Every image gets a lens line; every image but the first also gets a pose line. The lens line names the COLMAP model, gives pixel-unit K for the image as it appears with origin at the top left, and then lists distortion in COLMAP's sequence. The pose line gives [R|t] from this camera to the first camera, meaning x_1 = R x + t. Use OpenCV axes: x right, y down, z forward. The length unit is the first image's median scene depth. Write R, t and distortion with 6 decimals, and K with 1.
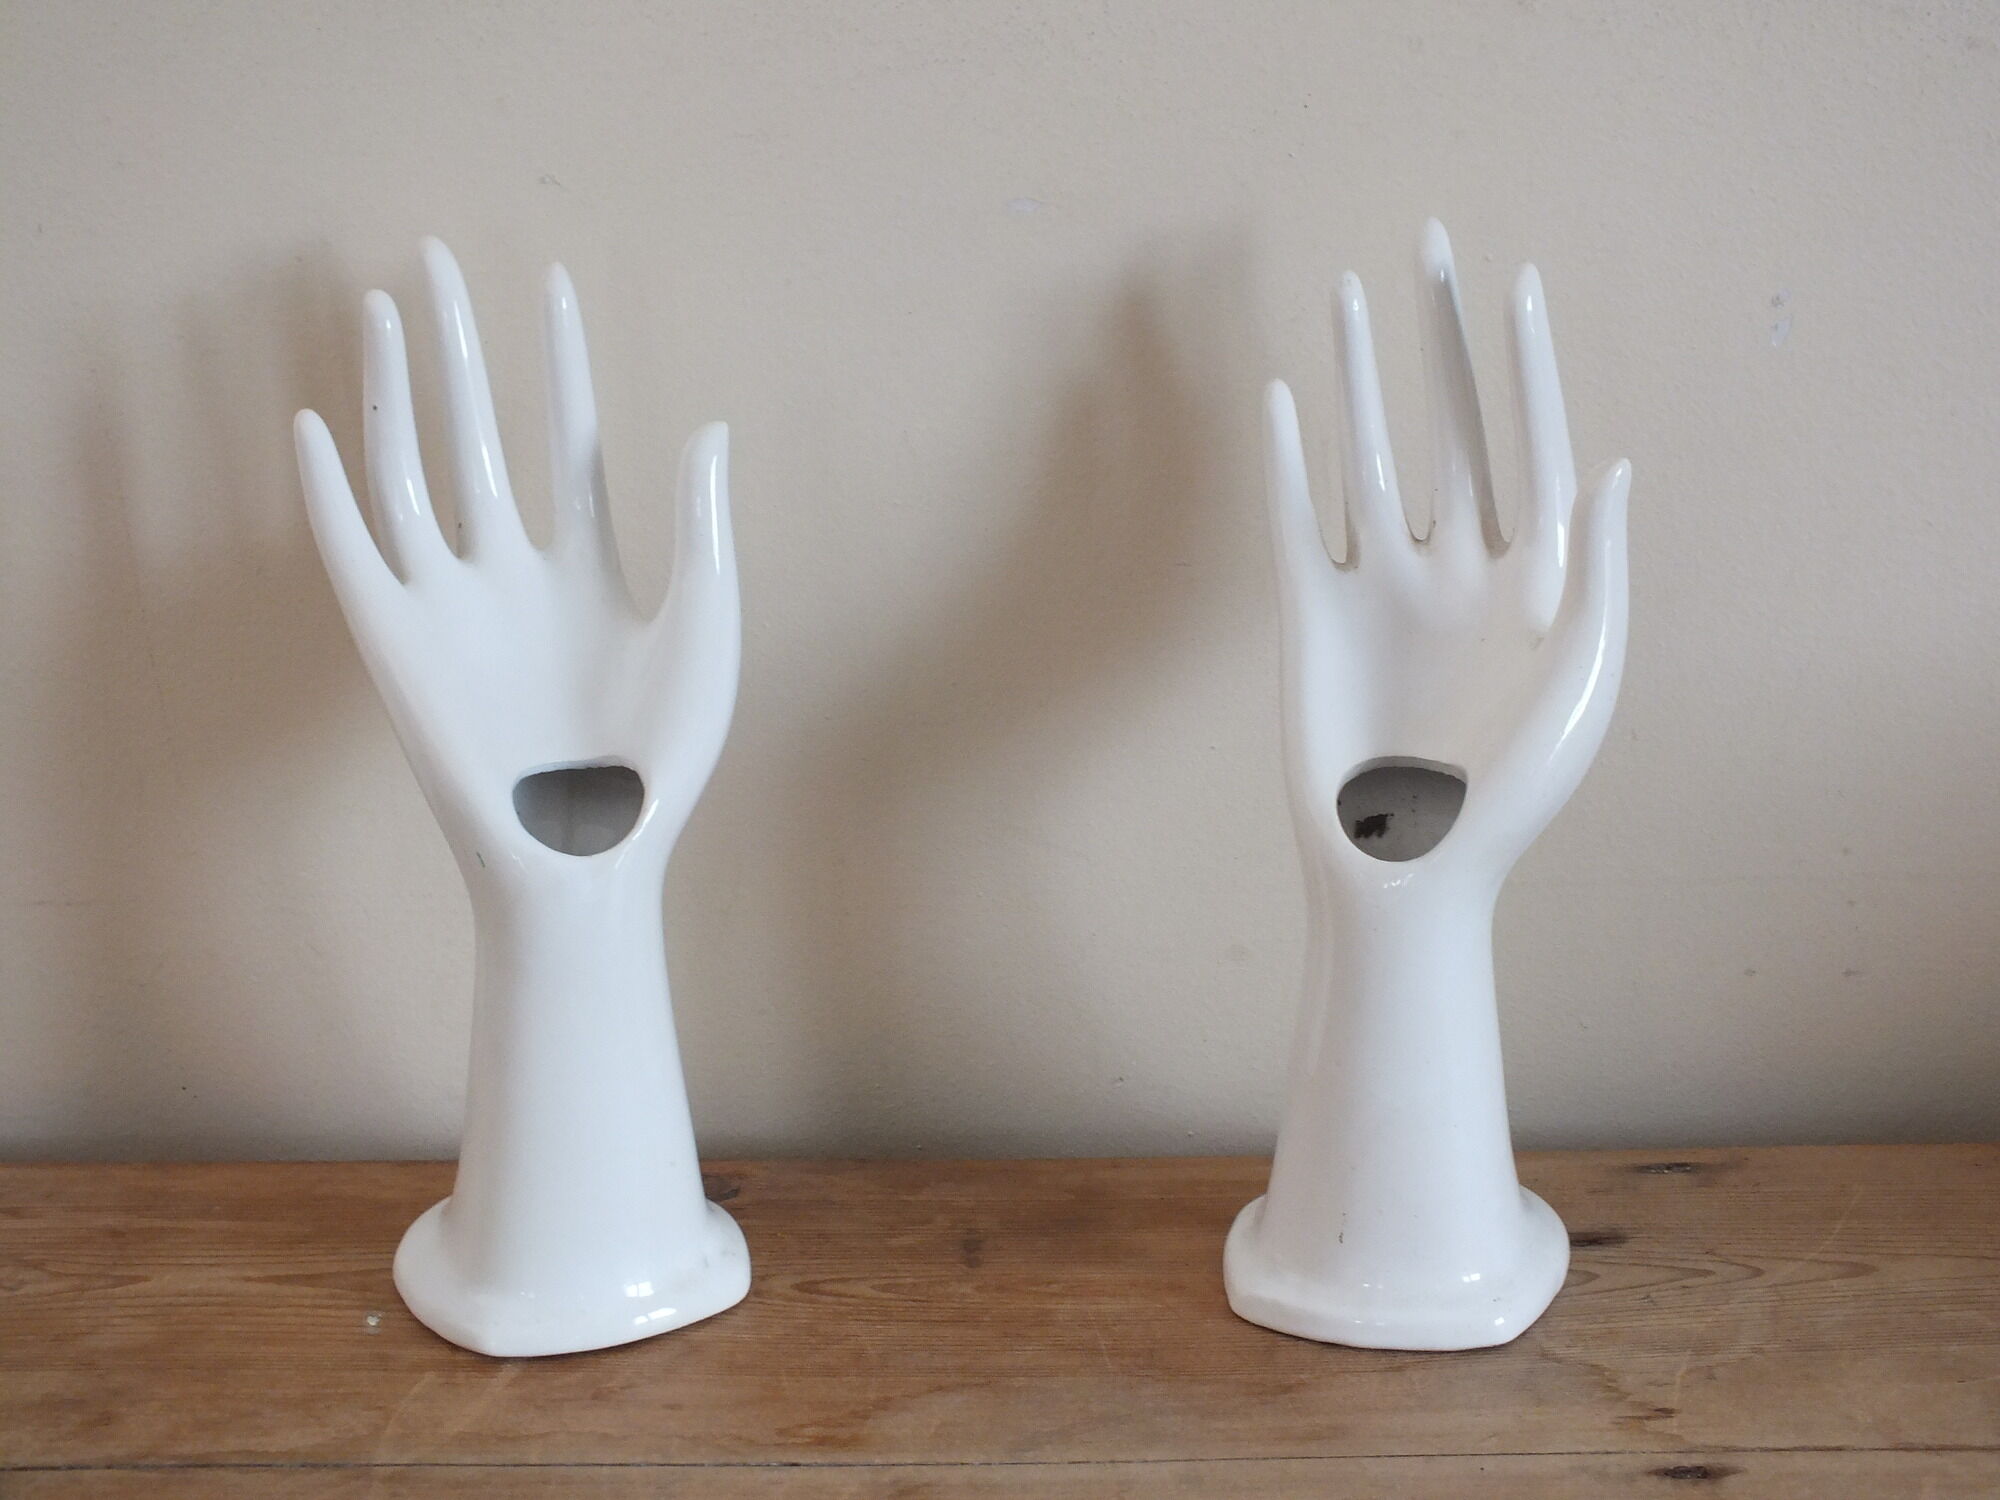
lens RADIAL K [[3367.7, 0, 1075.4], [0, 3367.7, 754.9], [0, 0, 1]] dist [-0.393697, 2.801127]
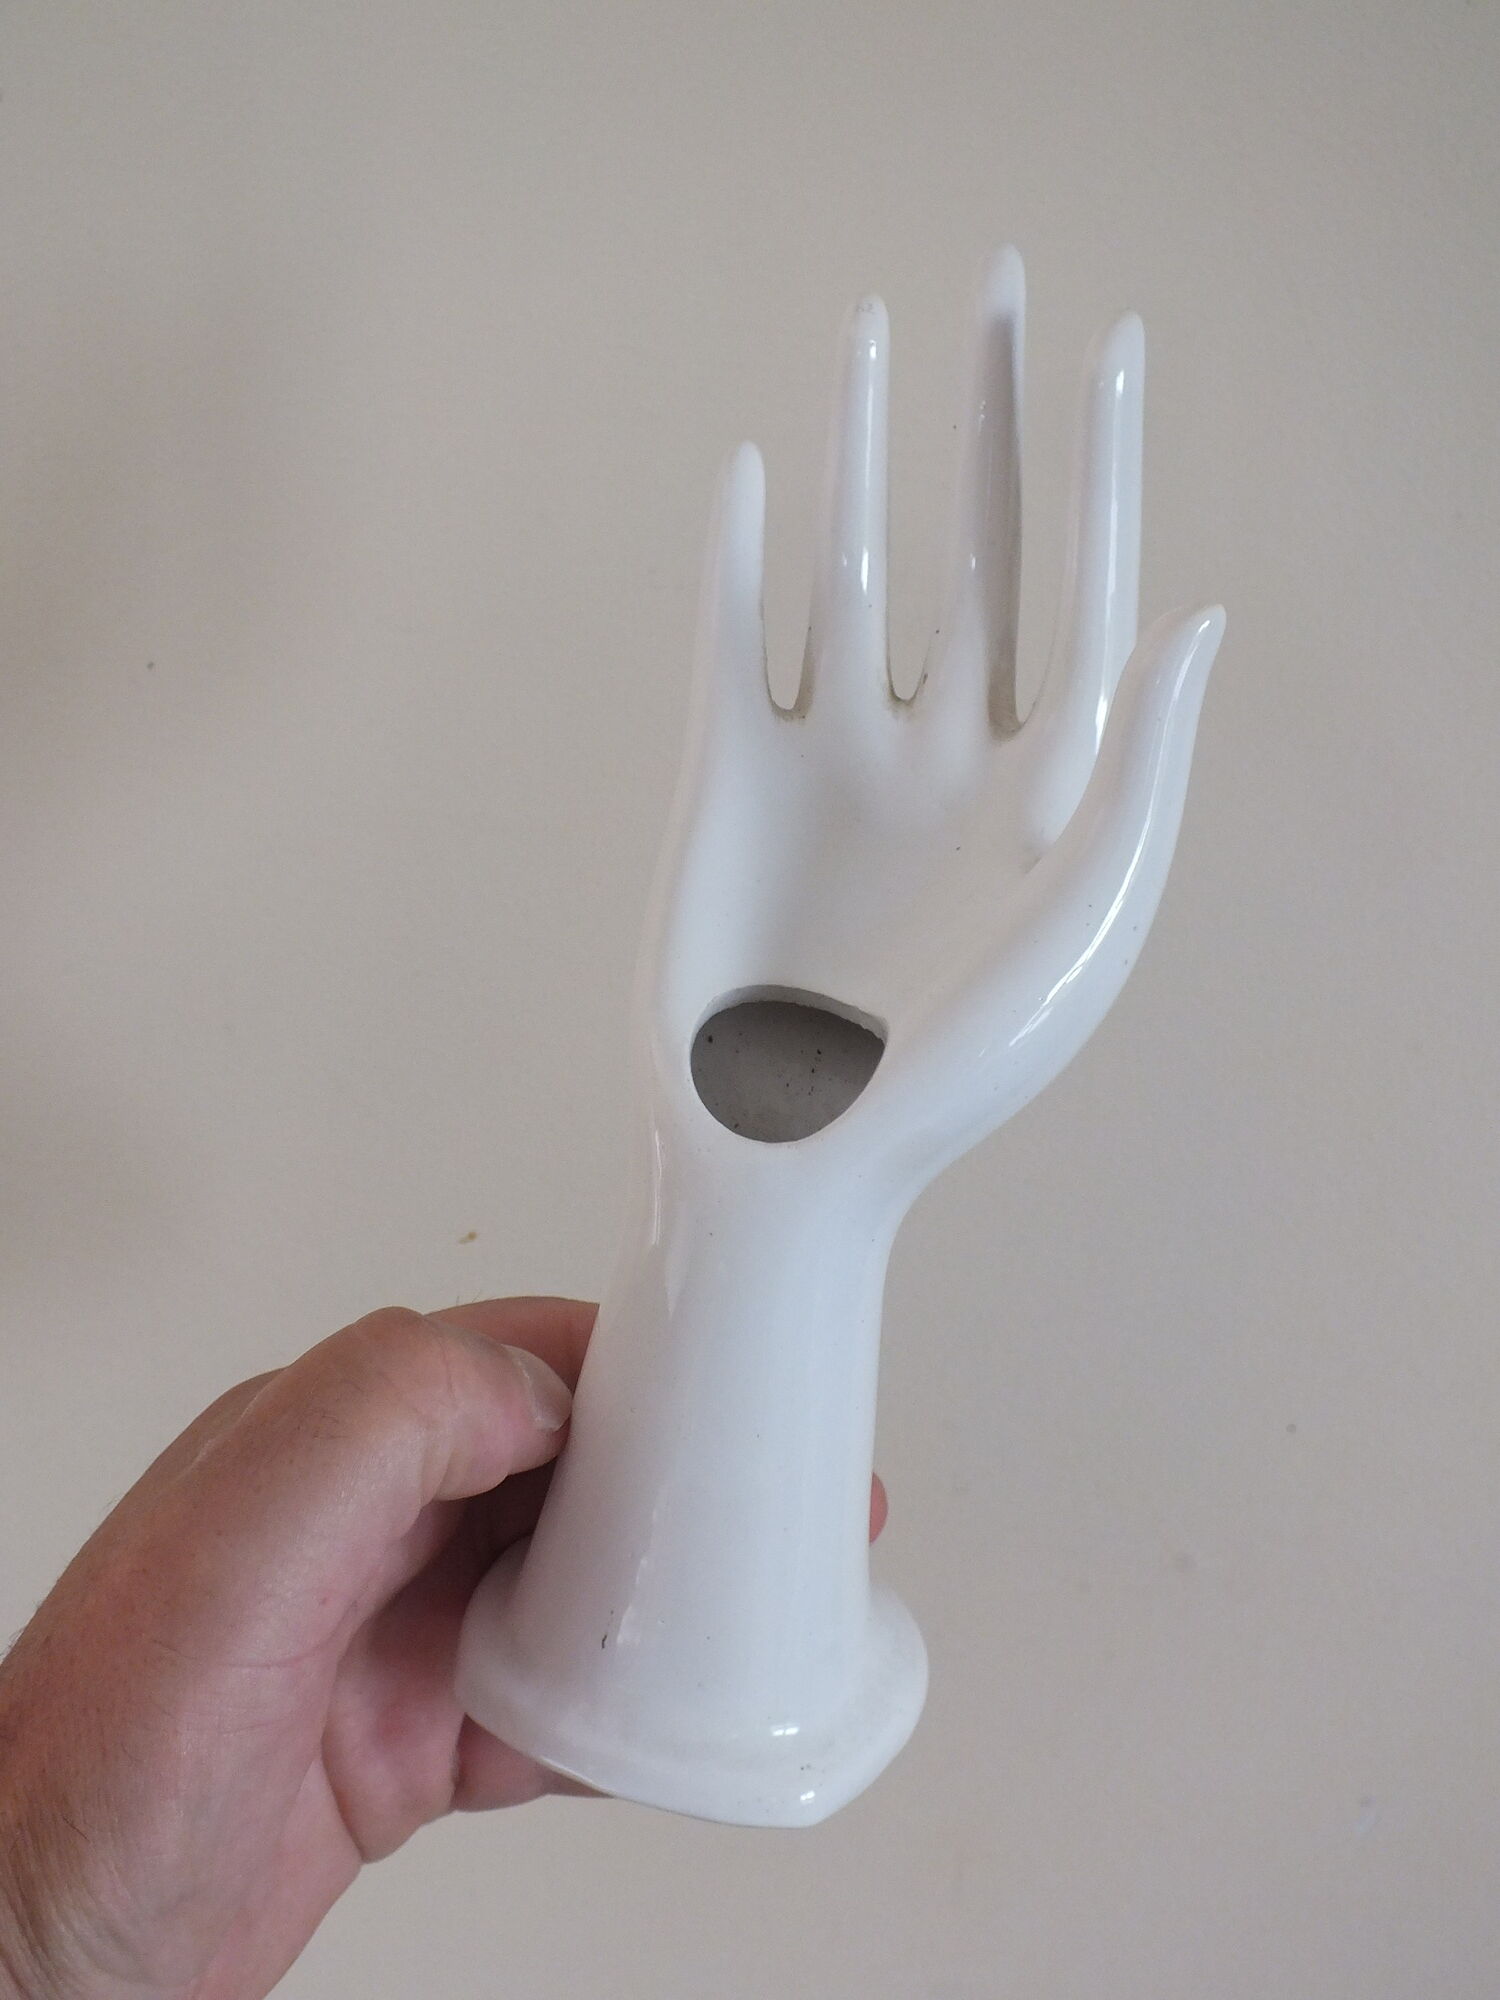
lens RADIAL K [[2227.0, 0, 750.0], [0, 2227.0, 1000.0], [0, 0, 1]] dist [-0.175685, 0.486758]
pose [[0.980956, 0.194056, 0.008224, 0.081752], [-0.194056, 0.980990, -0.000846, 0.005164], [-0.008231, -0.000766, 0.999966, 0.540471]]
